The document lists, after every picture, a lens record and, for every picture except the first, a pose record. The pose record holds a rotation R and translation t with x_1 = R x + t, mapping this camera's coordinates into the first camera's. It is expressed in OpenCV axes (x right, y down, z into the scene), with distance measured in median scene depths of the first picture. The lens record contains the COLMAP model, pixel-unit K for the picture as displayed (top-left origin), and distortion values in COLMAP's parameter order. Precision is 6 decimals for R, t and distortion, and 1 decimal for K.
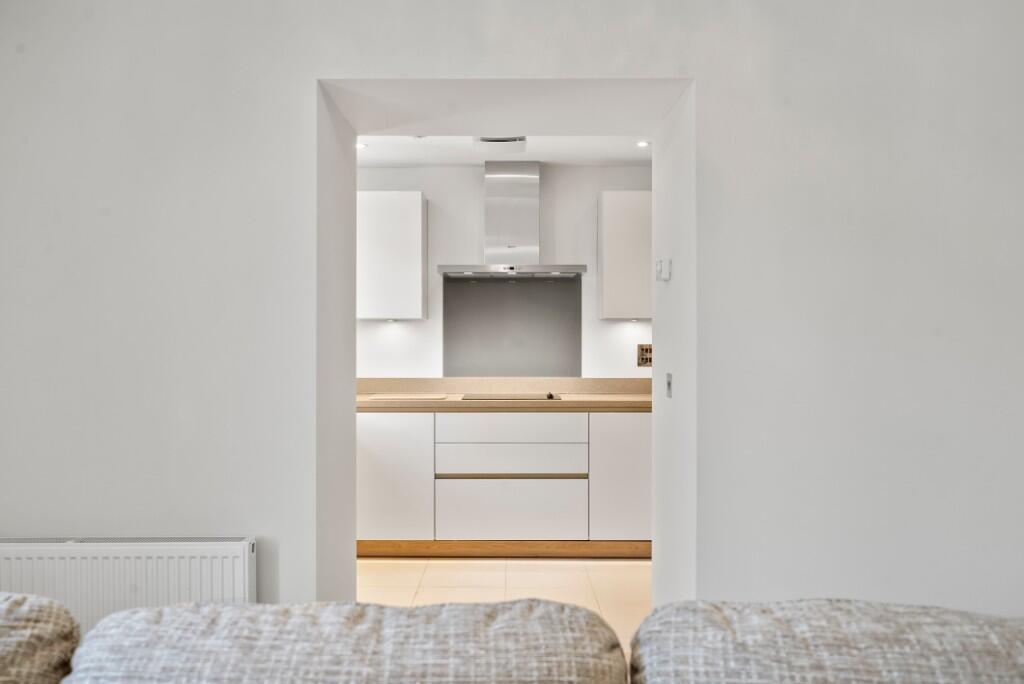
lens RADIAL K [[1032.2, 0, 512.0], [0, 1032.2, 341.4], [0, 0, 1]] dist [-0.000958, 0.000000]
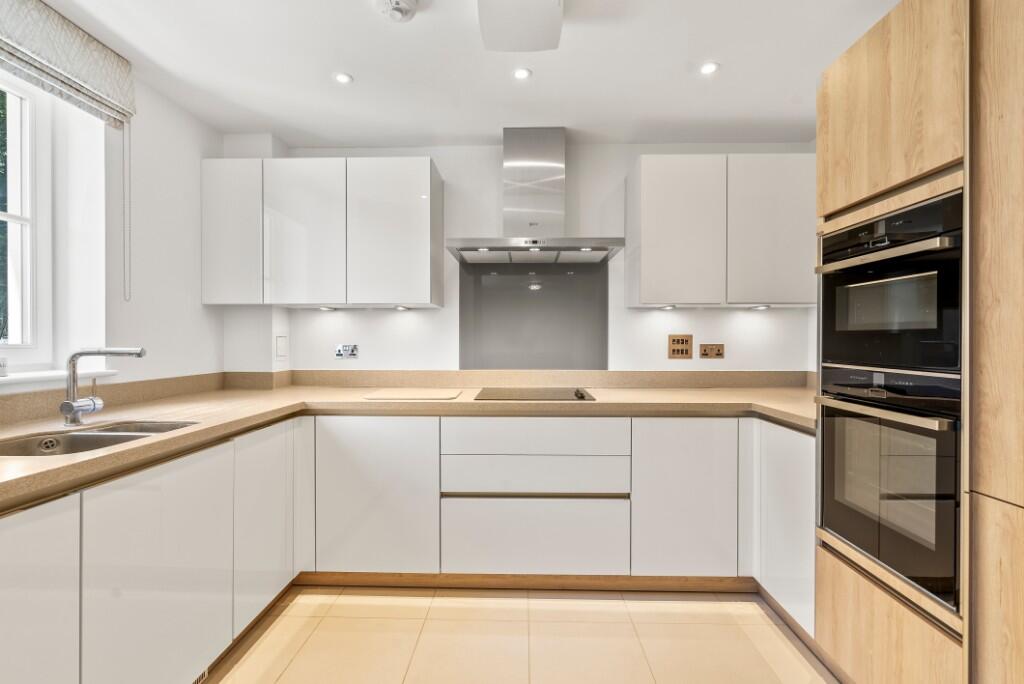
lens RADIAL K [[472.0, 0, 517.0], [0, 472.0, 338.4], [0, 0, 1]] dist [0.002705, 0.000682]
pose [[0.999722, -0.000481, -0.023580, -0.005320], [0.000324, 0.999978, -0.006671, 0.009108], [0.023583, 0.006661, 0.999700, 0.583656]]
